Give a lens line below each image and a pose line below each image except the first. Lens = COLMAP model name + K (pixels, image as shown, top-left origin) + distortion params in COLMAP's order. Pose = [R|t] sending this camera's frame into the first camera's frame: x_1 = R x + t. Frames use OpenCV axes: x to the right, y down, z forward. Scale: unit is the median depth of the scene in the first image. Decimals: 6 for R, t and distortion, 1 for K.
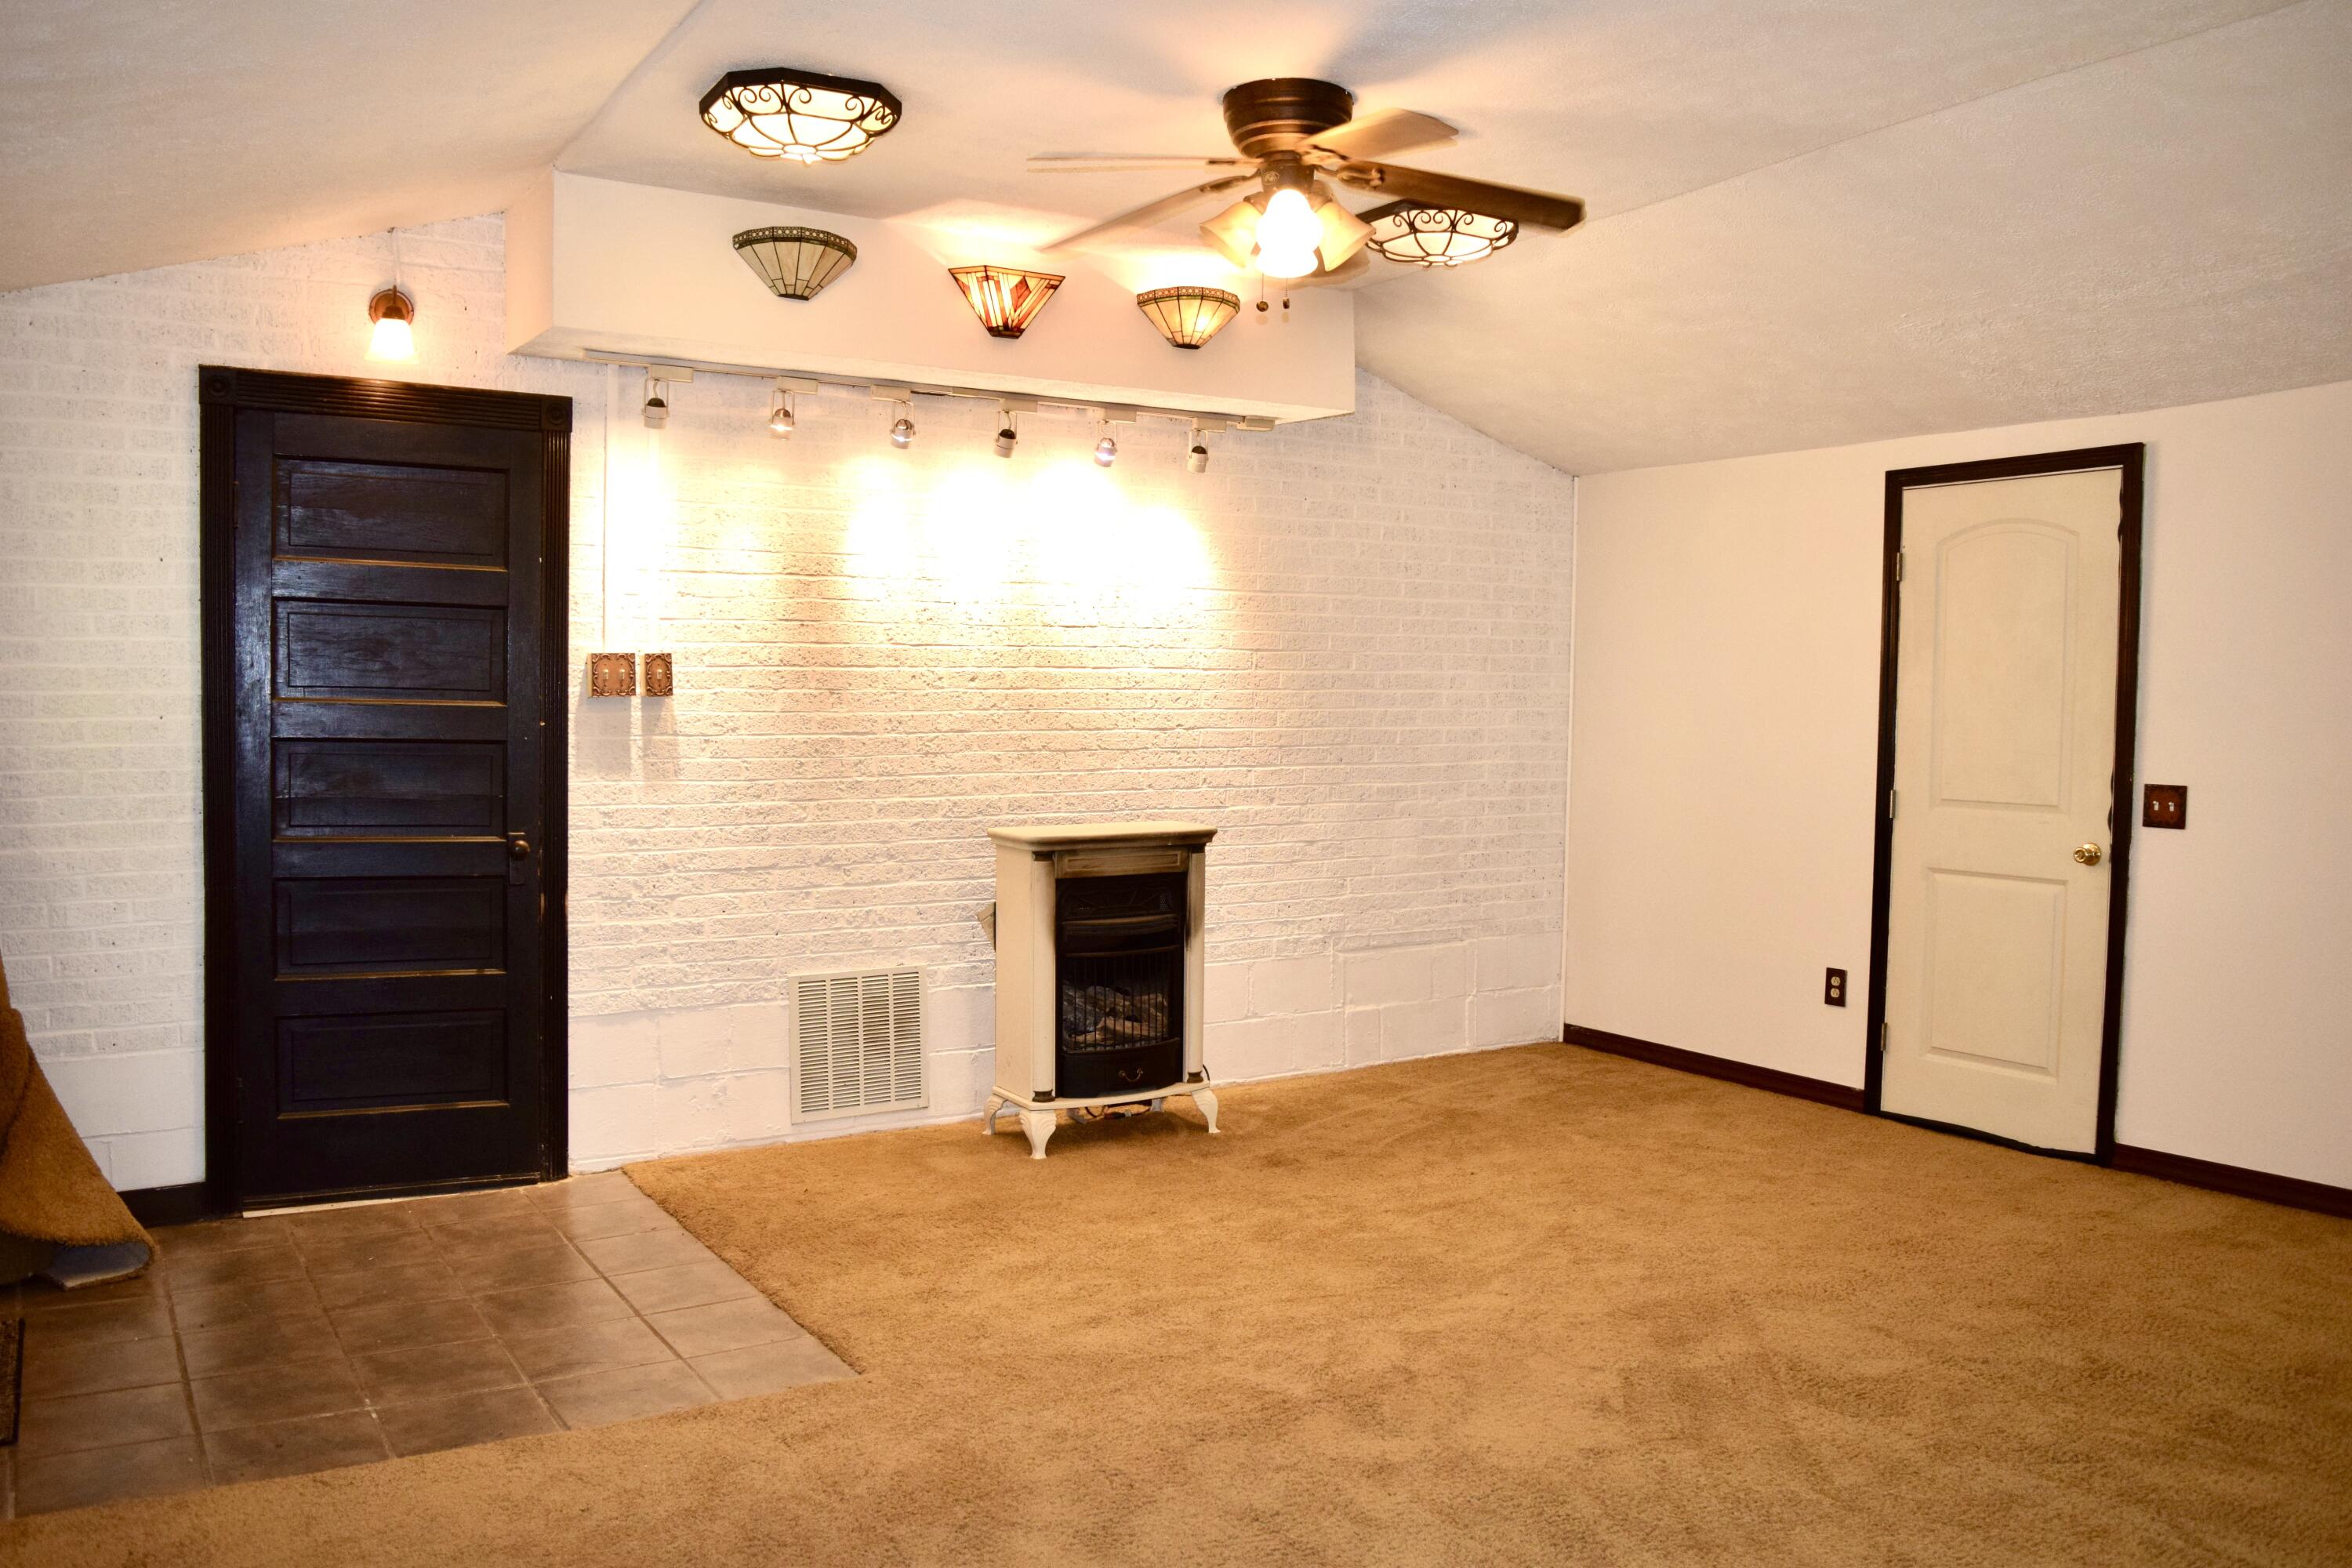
lens RADIAL K [[1861.7, 0, 1178.1], [0, 1861.7, 785.2], [0, 0, 1]] dist [-0.082037, -0.001299]
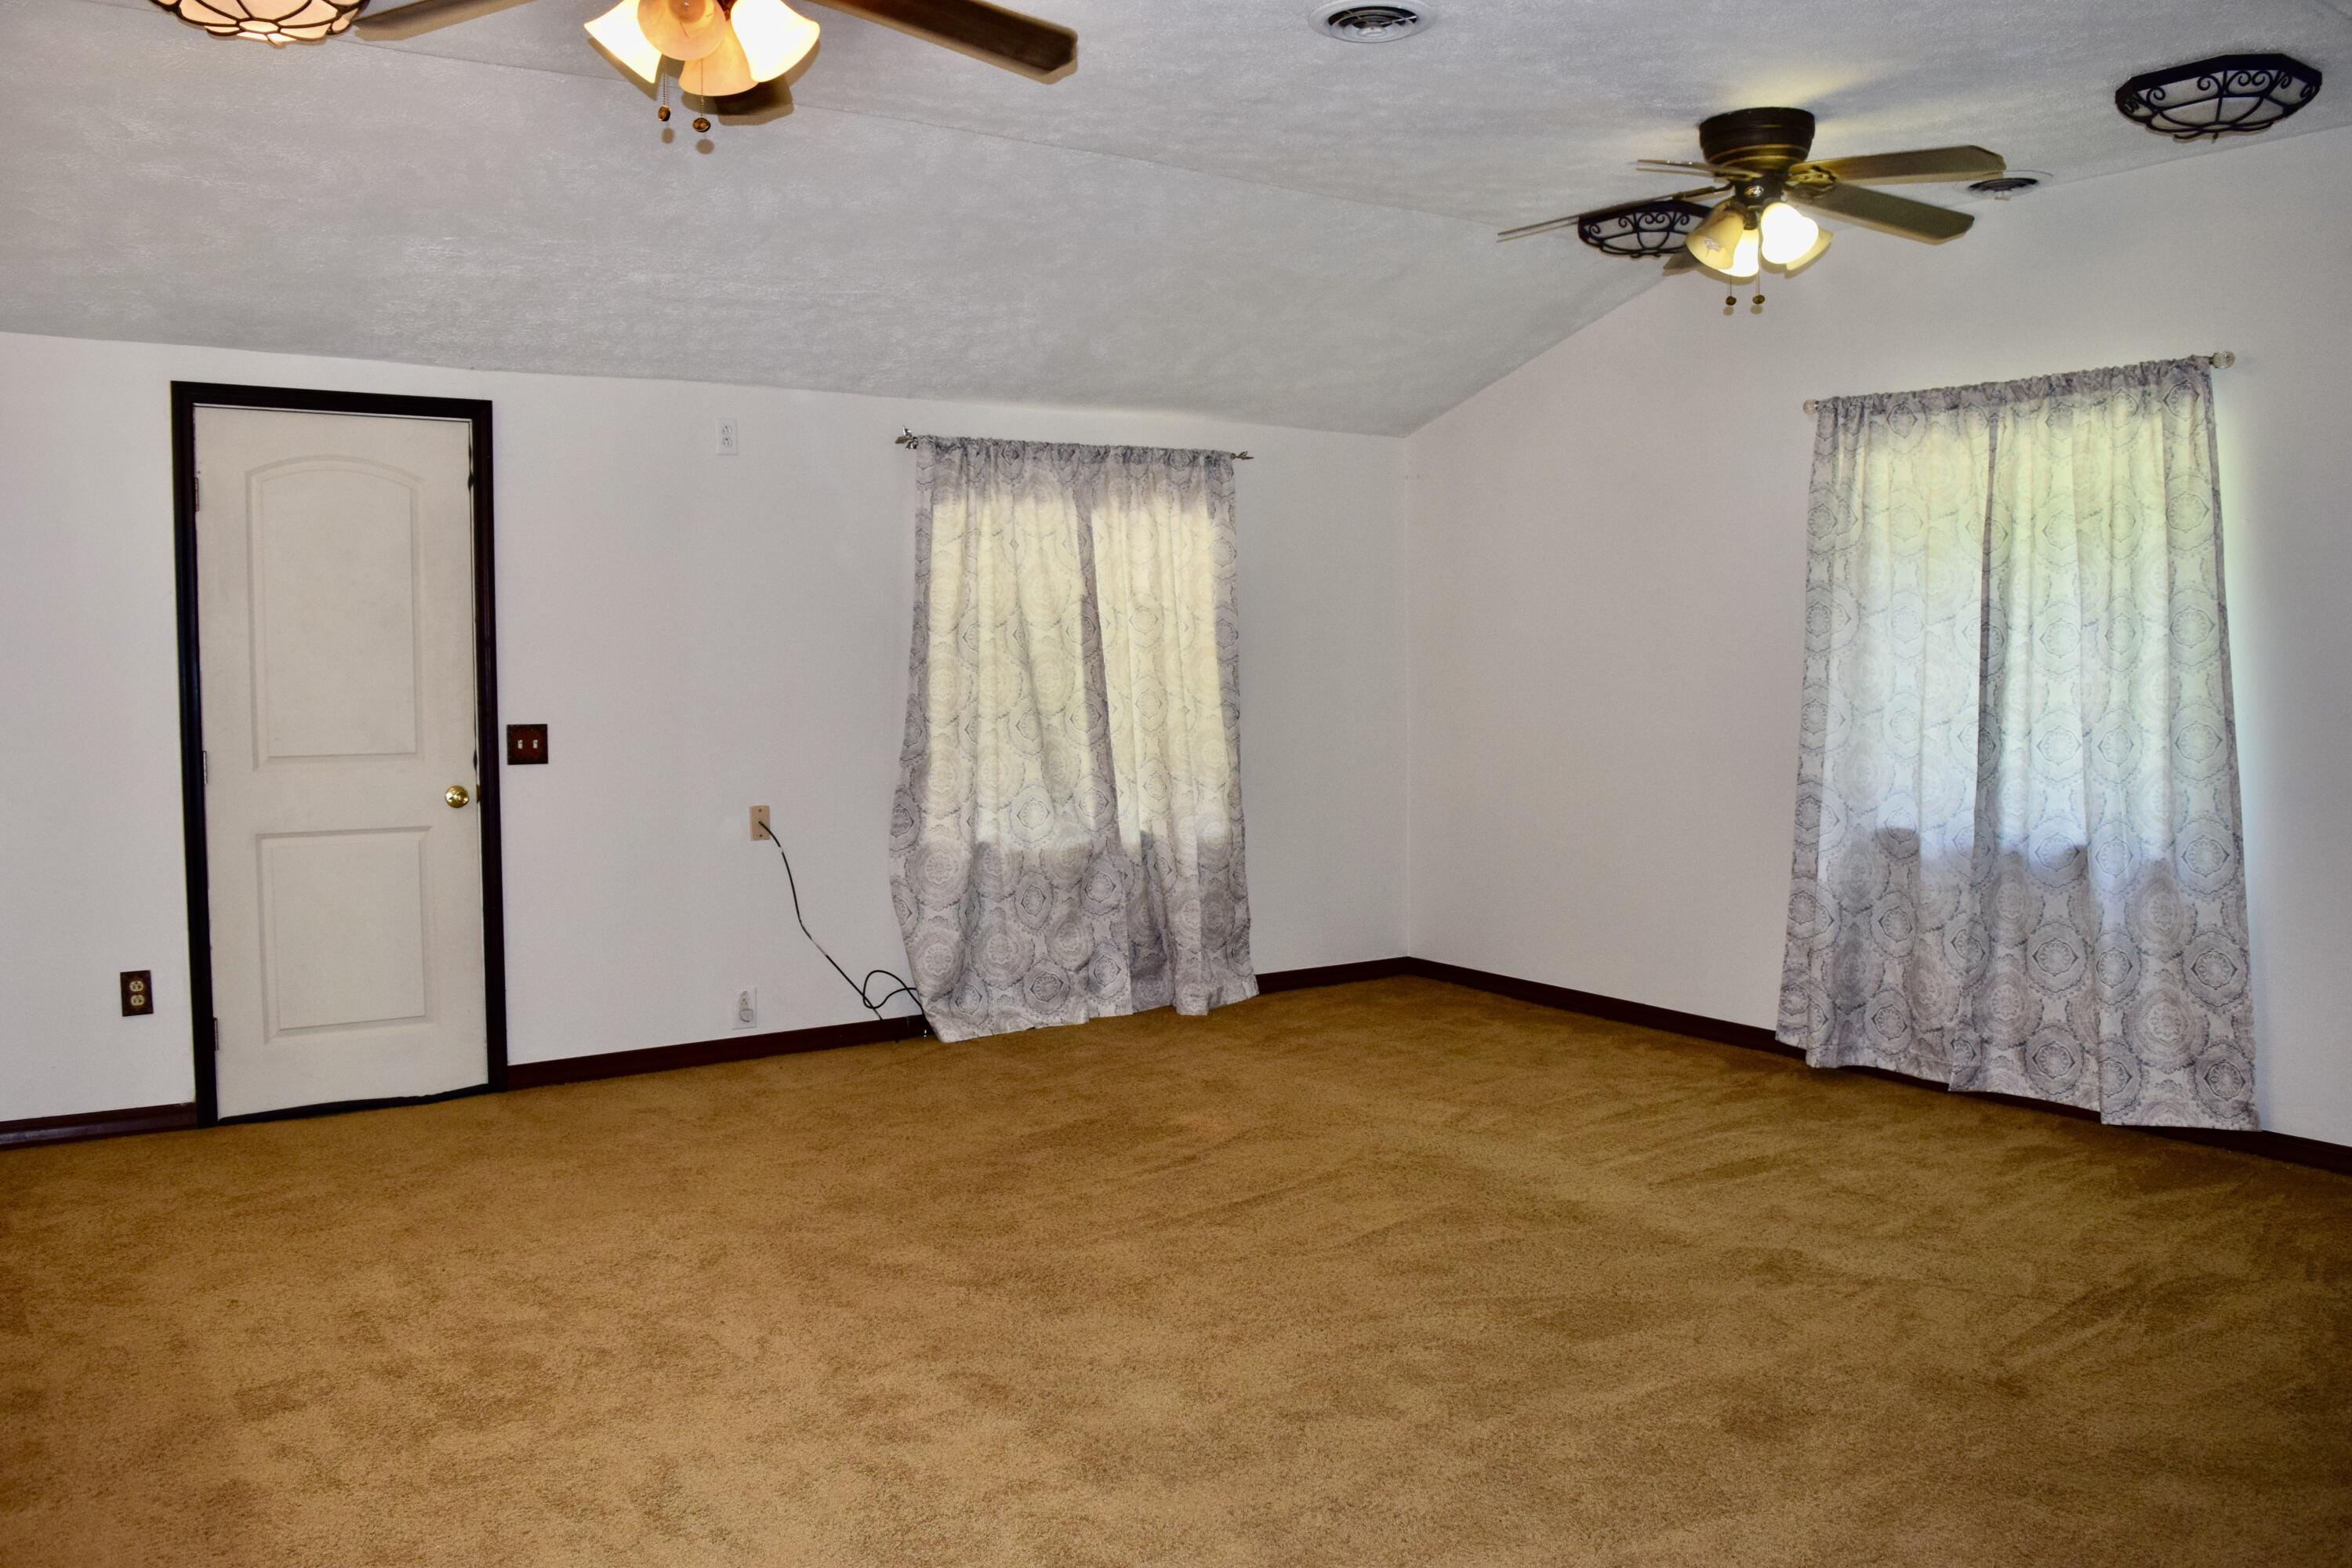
lens RADIAL K [[1861.7, 0, 1178.0], [0, 1861.7, 782.5], [0, 0, 1]] dist [-0.082037, -0.001299]
pose [[-0.048448, -0.072512, 0.996190, -0.550330], [0.047316, 0.996075, 0.074805, -0.028359], [-0.997704, 0.050760, -0.044827, 0.646988]]
